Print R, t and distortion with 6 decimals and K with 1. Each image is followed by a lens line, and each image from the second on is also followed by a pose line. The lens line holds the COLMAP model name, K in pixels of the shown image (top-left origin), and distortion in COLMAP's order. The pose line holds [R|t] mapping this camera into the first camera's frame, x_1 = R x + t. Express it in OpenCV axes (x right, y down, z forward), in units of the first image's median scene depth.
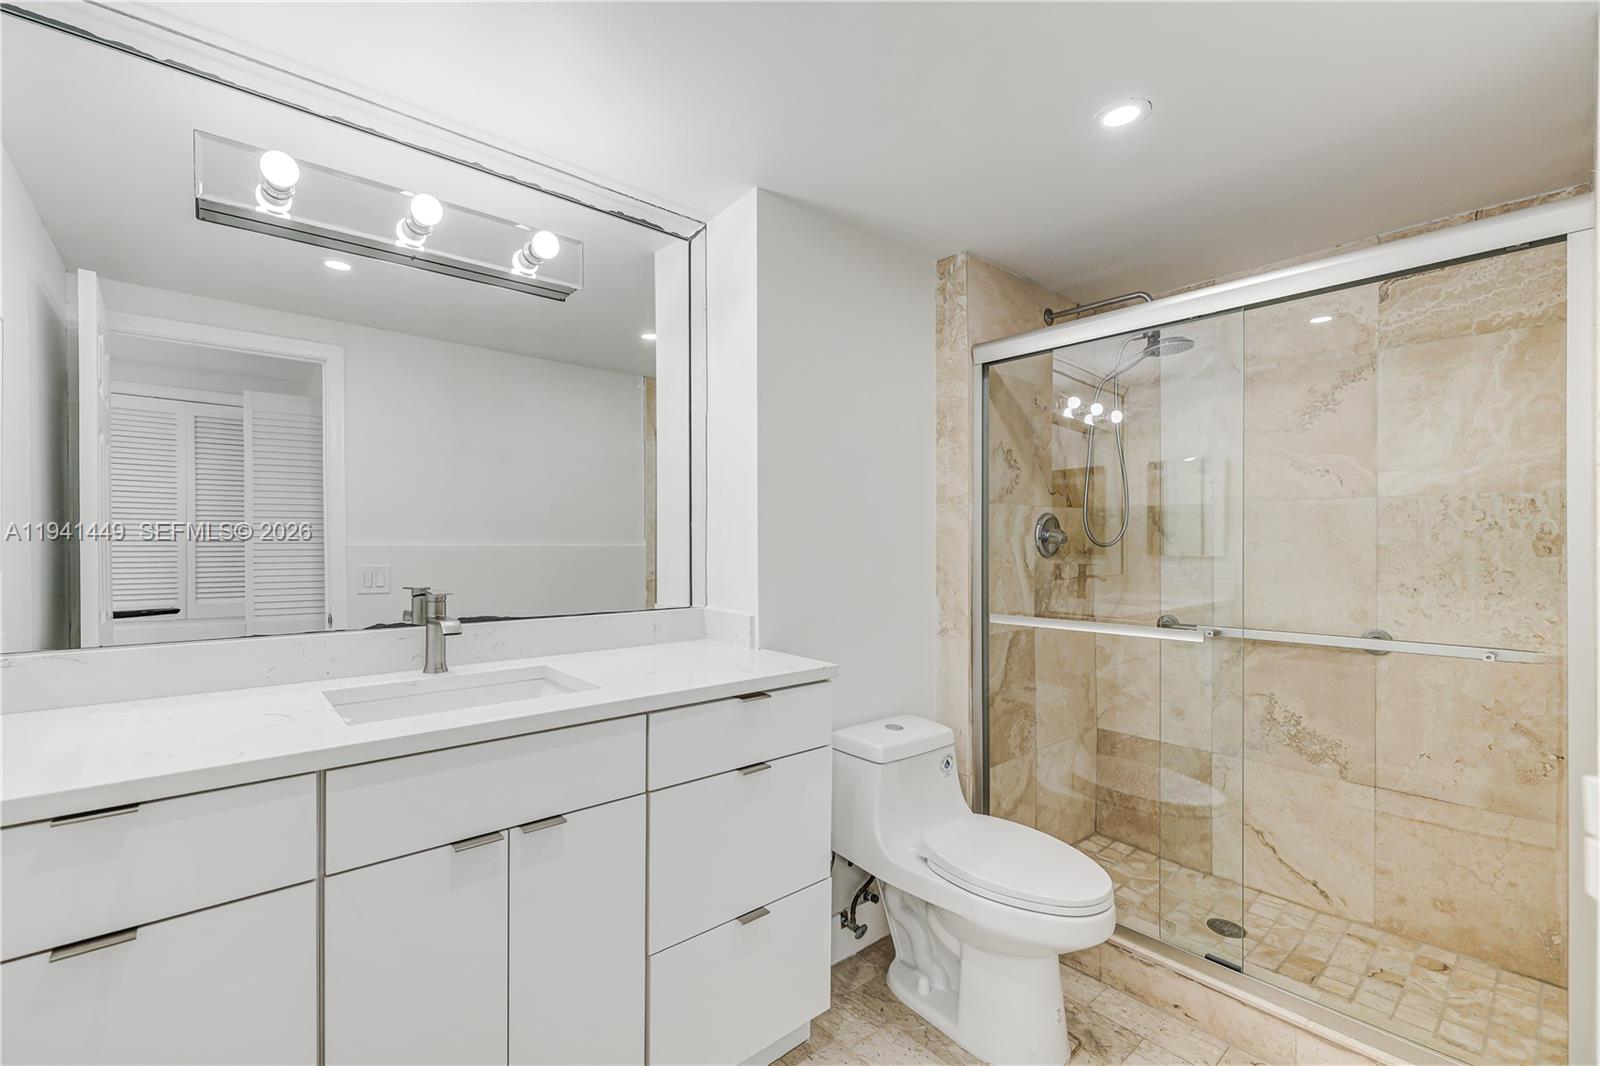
lens RADIAL K [[684.2, 0, 787.6], [0, 684.2, 541.0], [0, 0, 1]] dist [-0.001636, 0.000127]
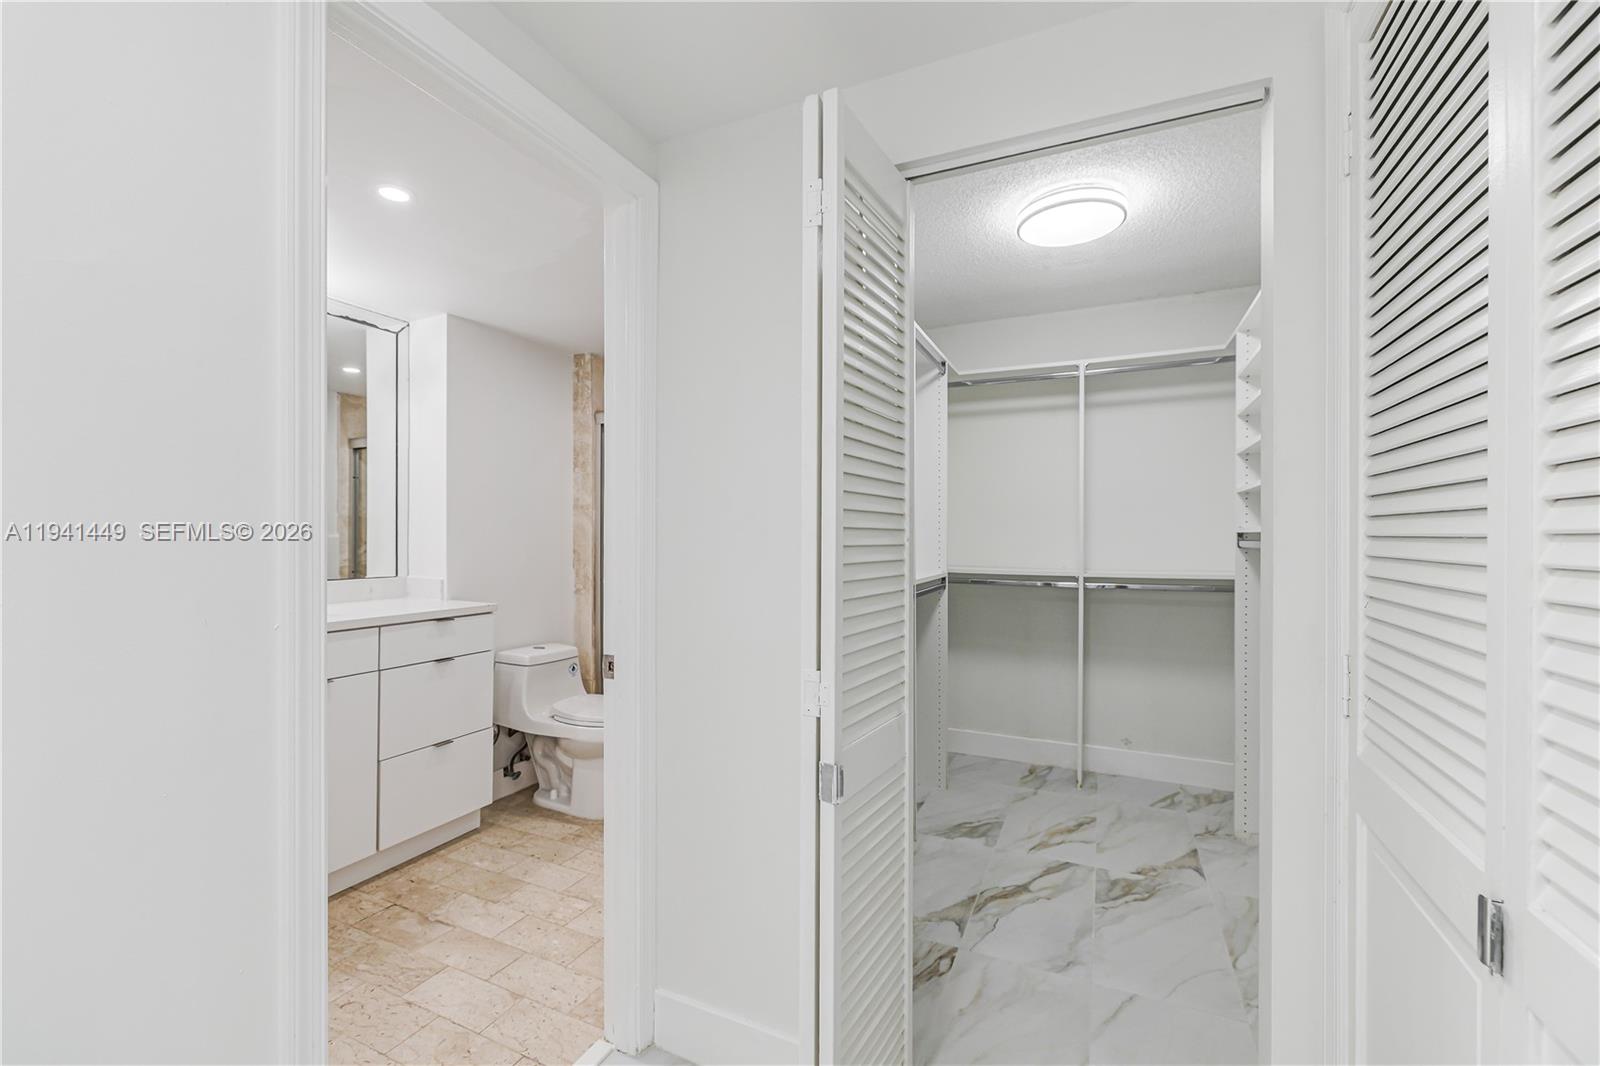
lens RADIAL K [[684.2, 0, 778.3], [0, 684.2, 535.5], [0, 0, 1]] dist [0.000506, -0.000315]
pose [[0.915699, 0.003803, 0.401846, 0.021931], [-0.003574, 0.999993, -0.001319, 0.005746], [-0.401848, -0.000228, 0.915706, -0.713075]]
